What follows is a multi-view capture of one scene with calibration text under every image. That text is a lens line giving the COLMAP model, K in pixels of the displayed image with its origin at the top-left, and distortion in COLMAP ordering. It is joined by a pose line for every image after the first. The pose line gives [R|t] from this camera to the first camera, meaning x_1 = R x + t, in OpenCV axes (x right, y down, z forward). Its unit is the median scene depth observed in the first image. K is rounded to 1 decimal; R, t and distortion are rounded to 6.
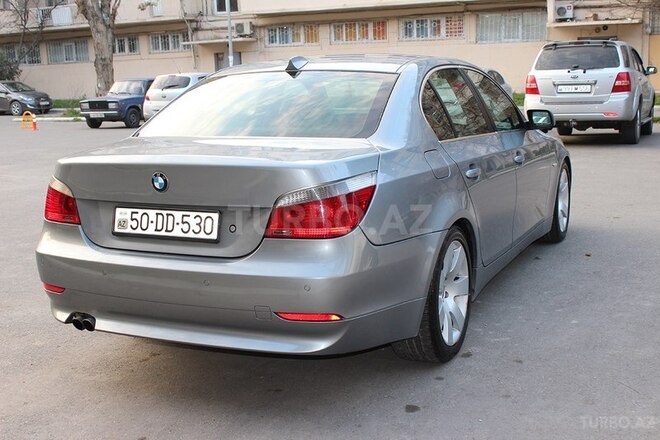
lens RADIAL K [[853.5, 0, 330.0], [0, 853.5, 220.0], [0, 0, 1]] dist [-0.080065, 0.005440]
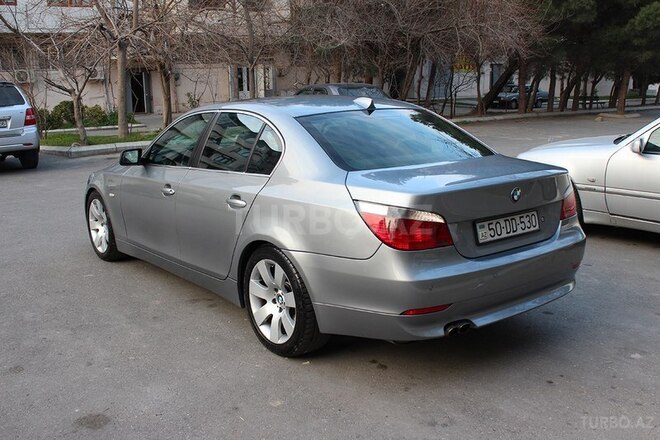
lens RADIAL K [[708.1, 0, 330.0], [0, 708.1, 220.0], [0, 0, 1]] dist [-0.132039, 0.016198]
pose [[0.443913, -0.155627, 0.882452, -1.017864], [0.163444, 0.982345, 0.091024, -0.120043], [-0.881038, 0.103825, 0.461512, 0.593827]]
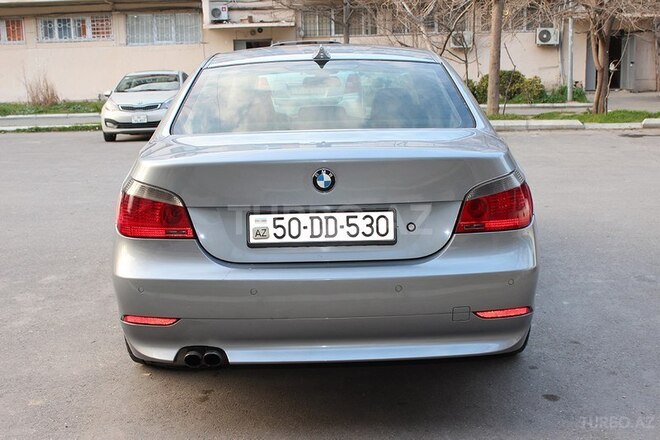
lens RADIAL K [[903.9, 0, 330.0], [0, 903.9, 220.0], [0, 0, 1]] dist [-0.027588, -0.083973]
pose [[0.898381, -0.066046, 0.434223, -0.470722], [0.073503, 0.997295, -0.000382, -0.002541], [-0.433023, 0.032259, 0.900805, 0.129451]]
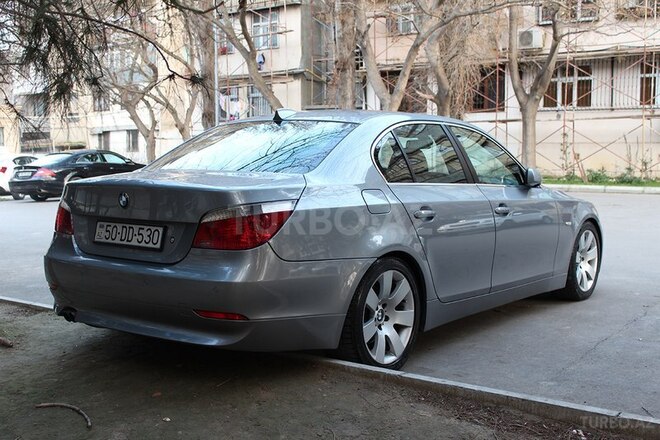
lens RADIAL K [[853.5, 0, 330.0], [0, 853.5, 220.0], [0, 0, 1]] dist [-0.080065, 0.005440]
pose [[0.976874, 0.048957, -0.208137, 0.274496], [-0.067394, 0.994315, -0.082431, 0.051064], [0.202918, 0.094551, 0.974620, -0.106274]]
